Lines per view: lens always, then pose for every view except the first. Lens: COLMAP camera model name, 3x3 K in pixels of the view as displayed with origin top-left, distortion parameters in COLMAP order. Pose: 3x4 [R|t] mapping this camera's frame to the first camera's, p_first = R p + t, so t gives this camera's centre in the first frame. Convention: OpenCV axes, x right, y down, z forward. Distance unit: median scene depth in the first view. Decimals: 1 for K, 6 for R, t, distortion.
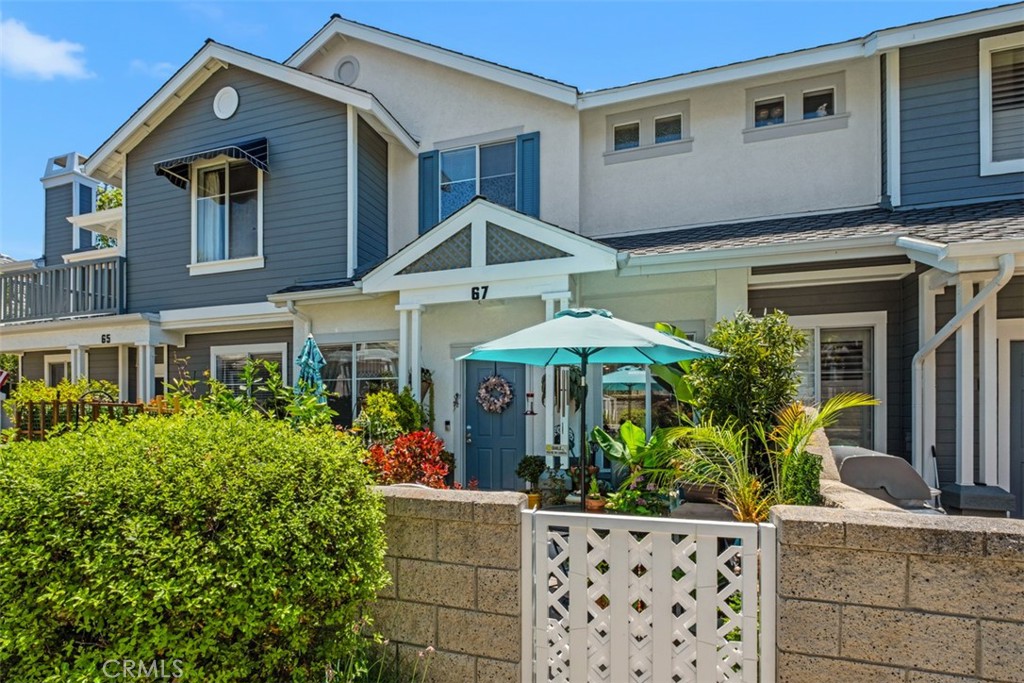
lens RADIAL K [[449.4, 0, 514.6], [0, 449.4, 368.8], [0, 0, 1]] dist [0.004973, -0.005744]
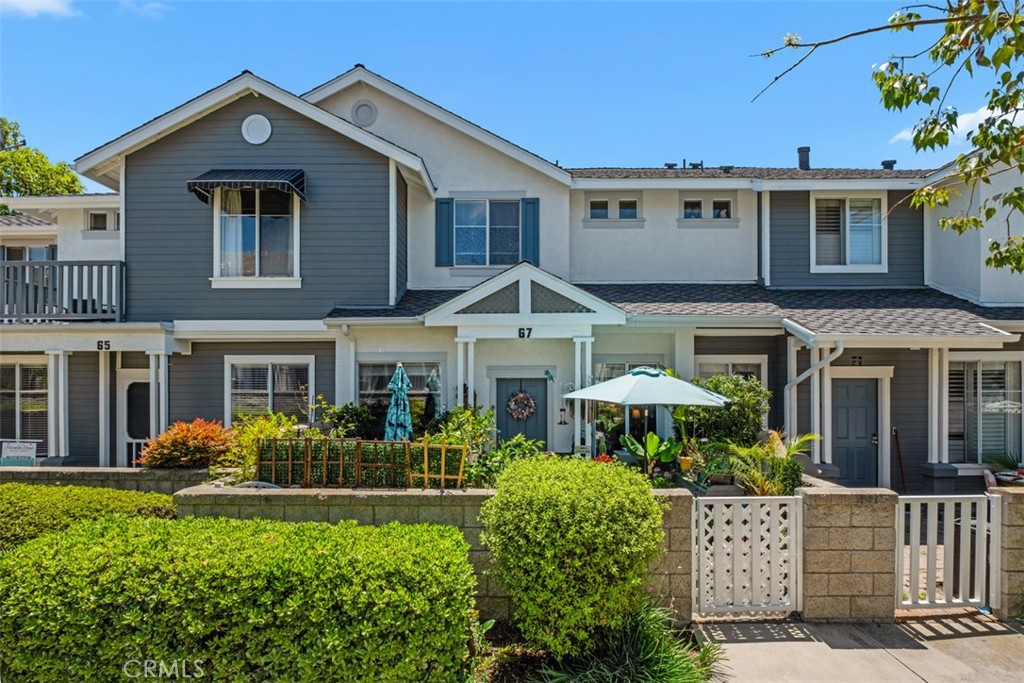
lens RADIAL K [[439.0, 0, 511.2], [0, 439.0, 337.1], [0, 0, 1]] dist [0.002307, -0.005545]
pose [[0.956971, 0.032041, 0.288408, -0.391773], [-0.025853, 0.999347, -0.025241, -0.097015], [-0.289029, 0.016698, 0.957175, -0.191228]]
